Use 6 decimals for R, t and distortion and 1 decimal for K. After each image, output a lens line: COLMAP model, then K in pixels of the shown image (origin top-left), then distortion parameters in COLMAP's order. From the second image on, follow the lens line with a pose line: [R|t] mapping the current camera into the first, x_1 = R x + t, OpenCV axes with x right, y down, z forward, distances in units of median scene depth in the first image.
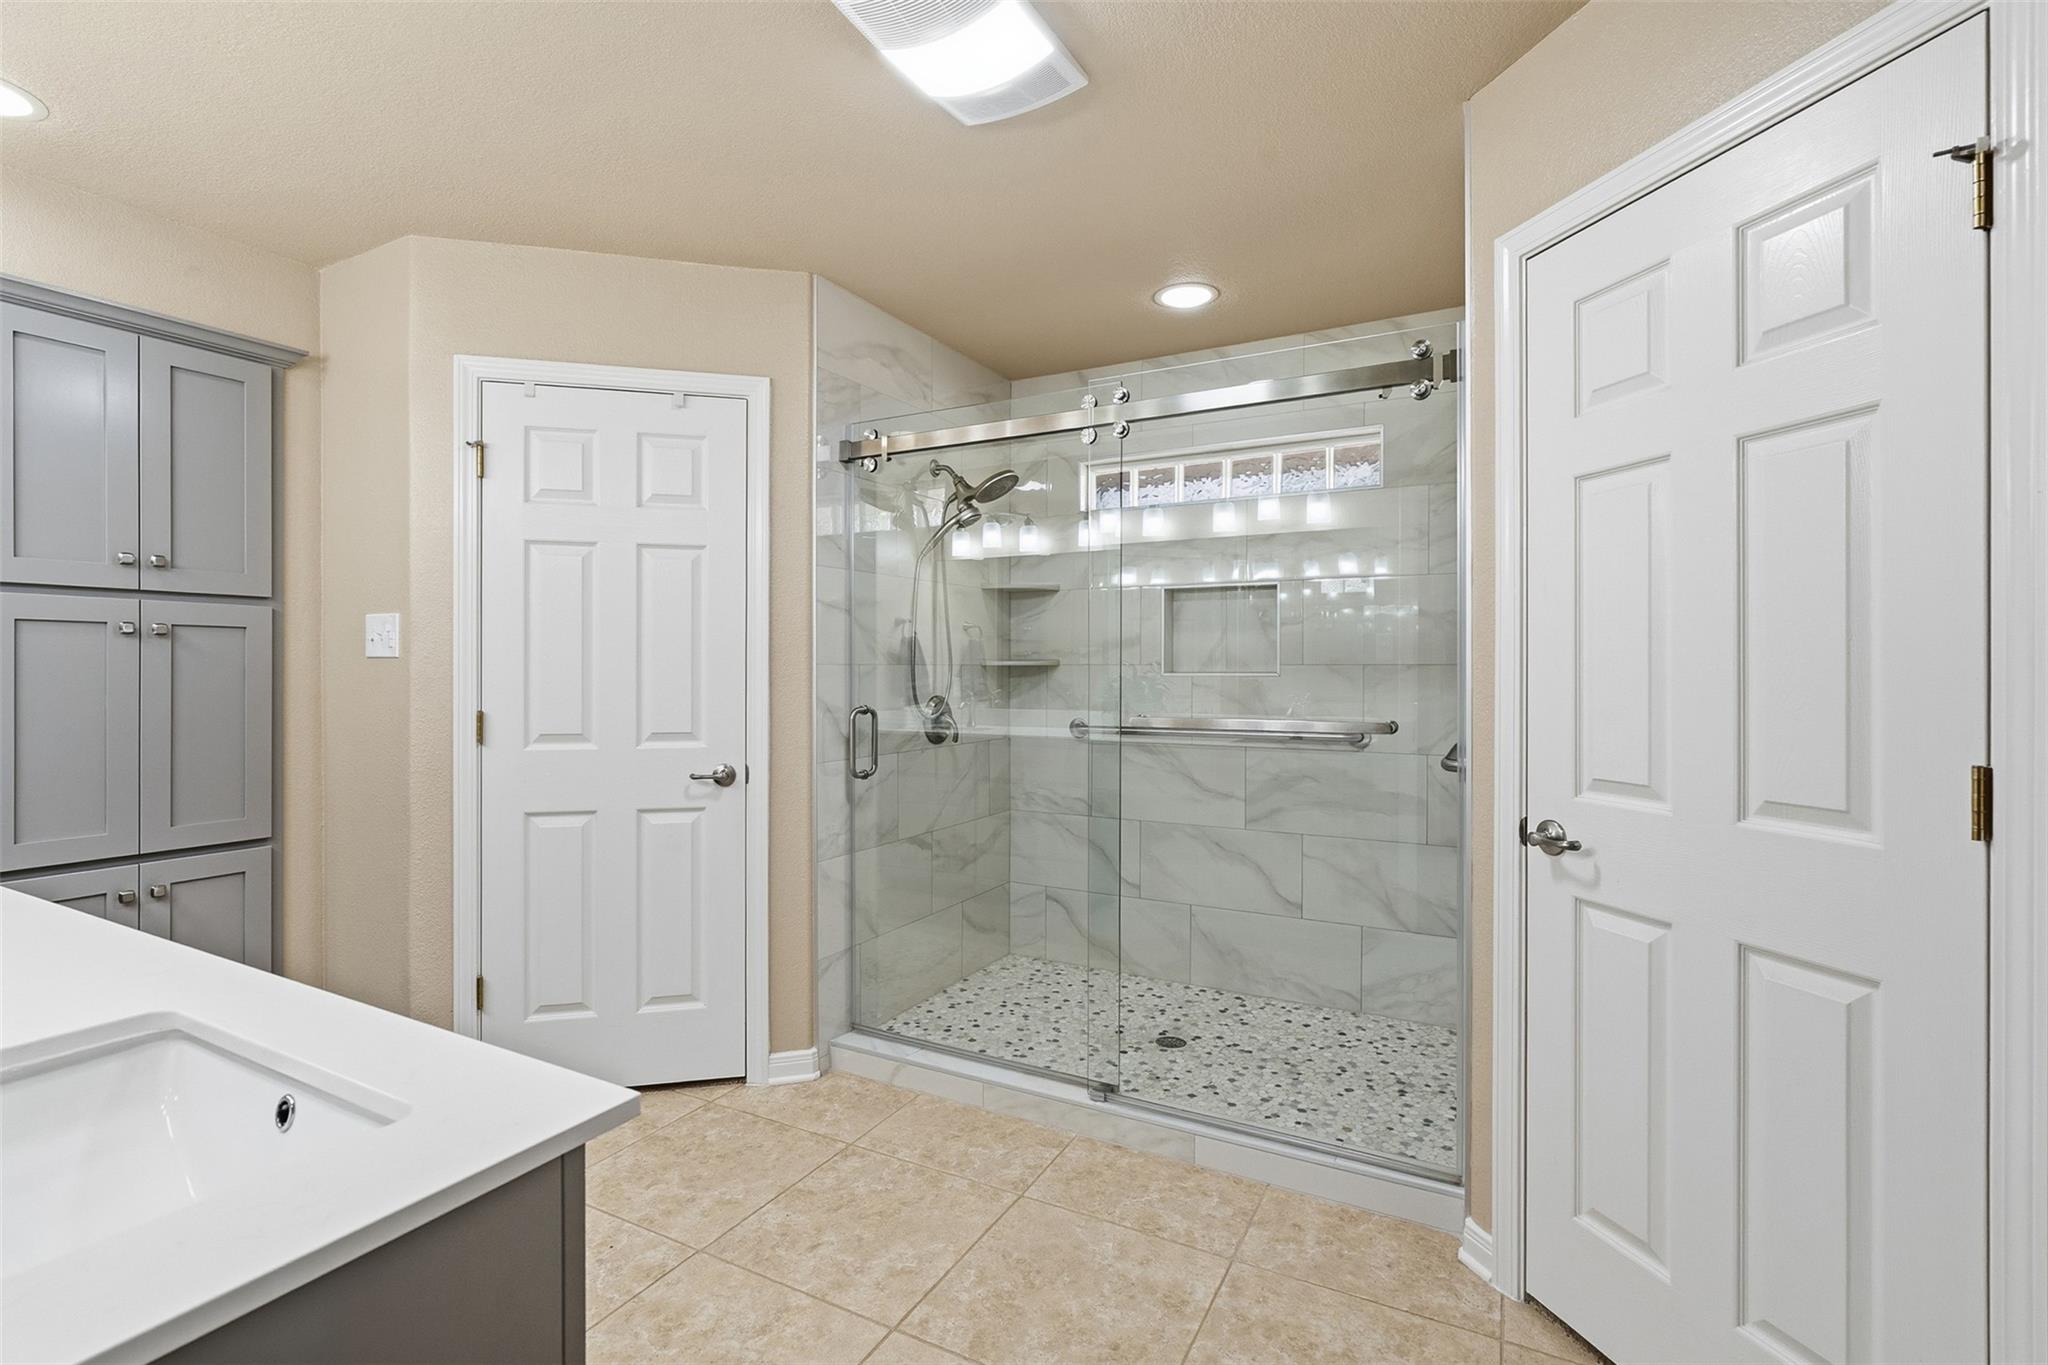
lens RADIAL K [[923.4, 0, 1024.0], [0, 923.4, 678.8], [0, 0, 1]] dist [-0.003320, 0.000854]
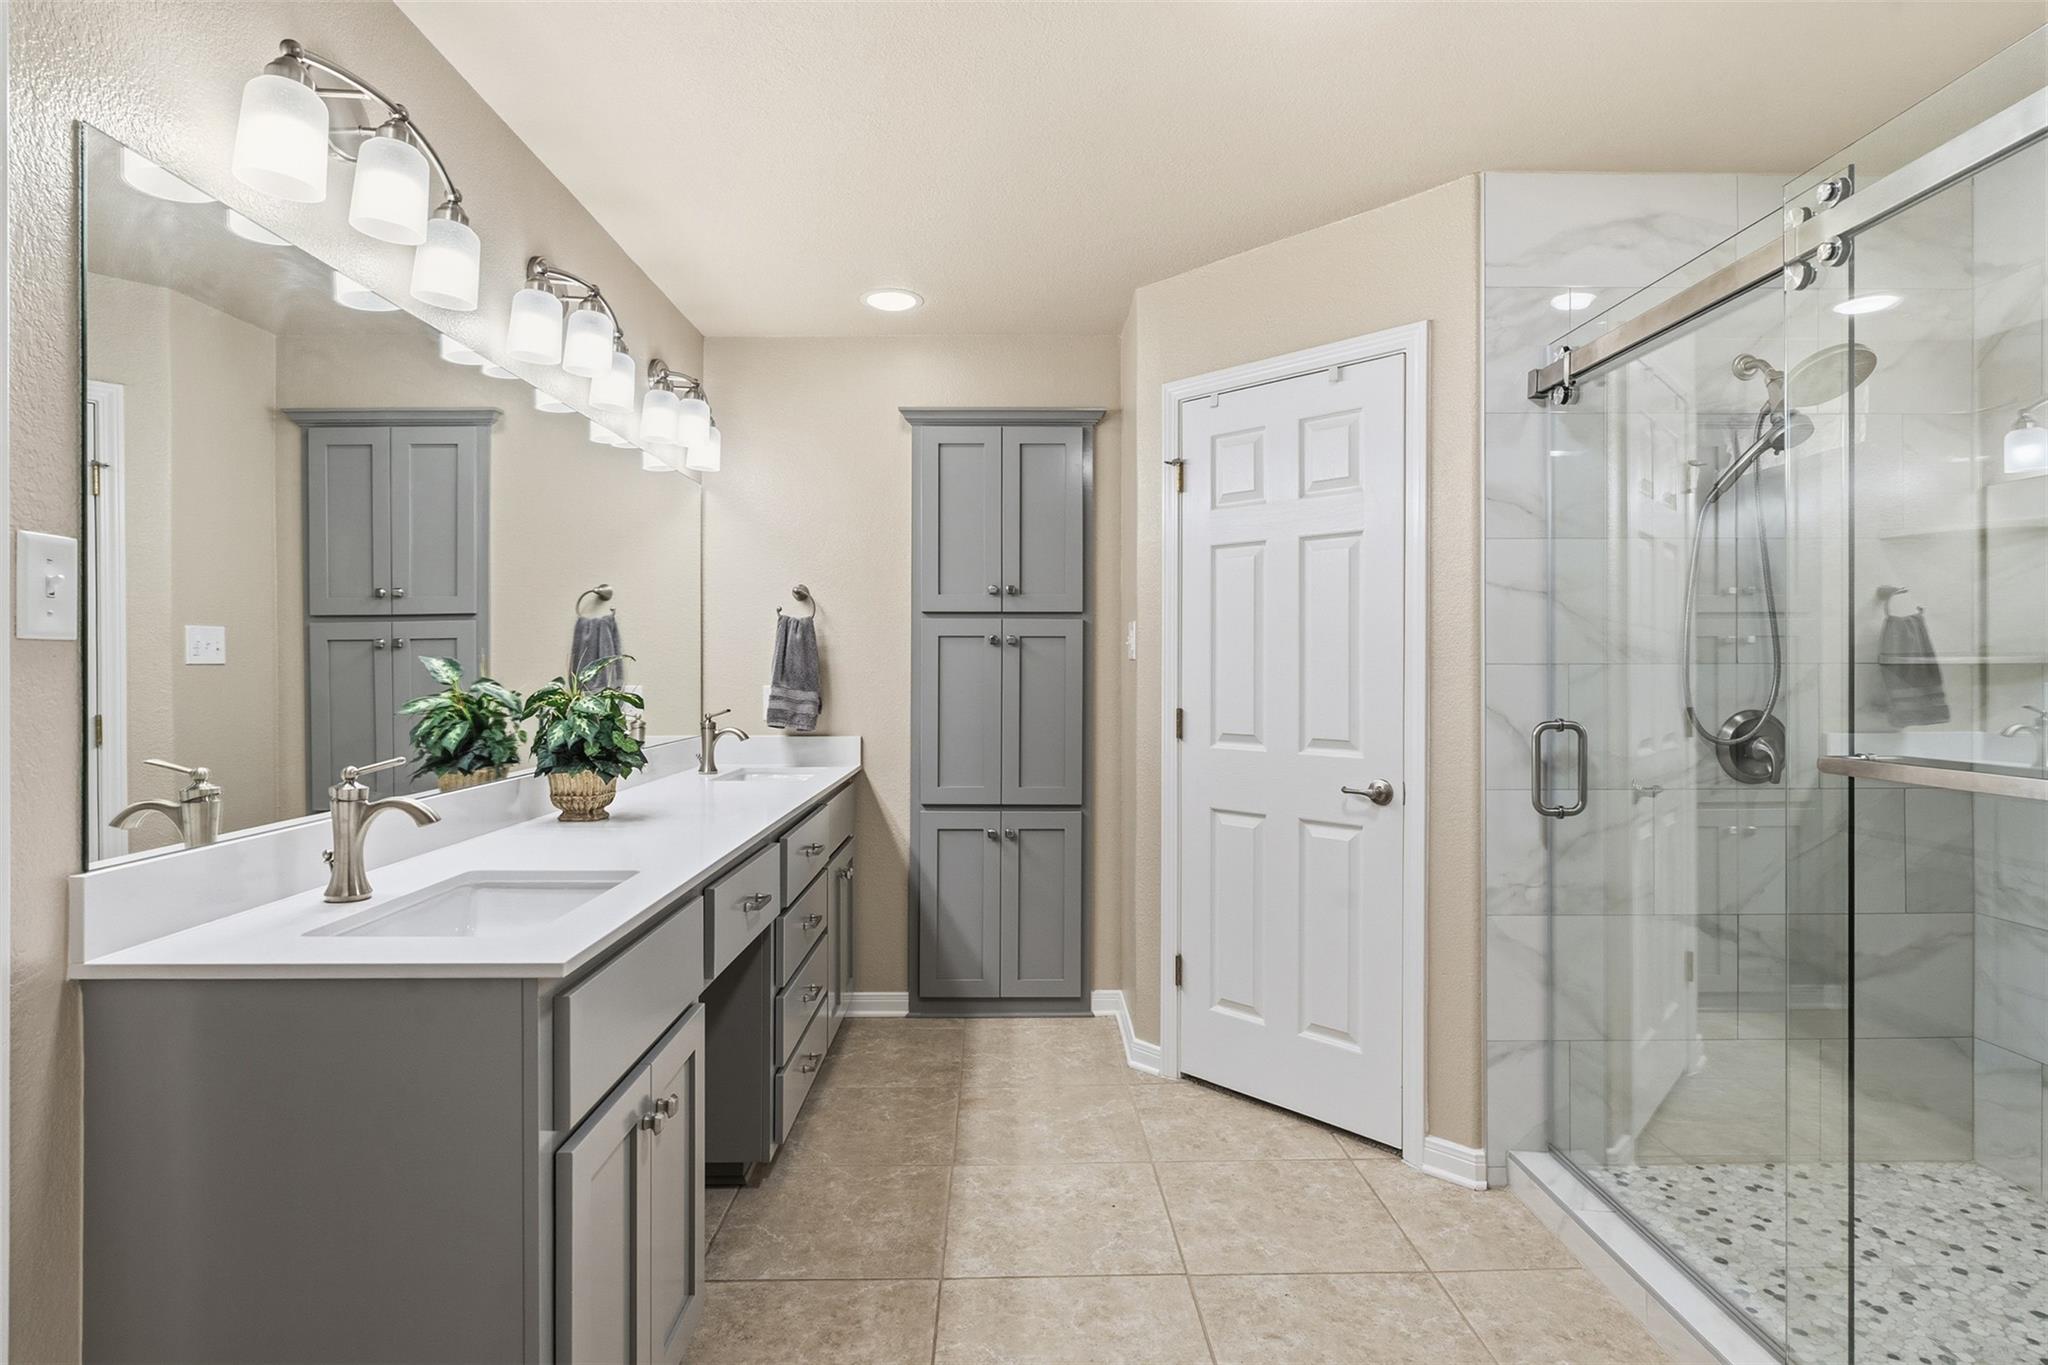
lens RADIAL K [[1062.3, 0, 1027.4], [0, 1062.3, 670.7], [0, 0, 1]] dist [-0.006102, 0.001827]
pose [[0.493830, 0.002312, -0.869556, 0.379034], [-0.009292, 0.999953, -0.002619, -0.004086], [0.869509, 0.009373, 0.493828, 0.217581]]
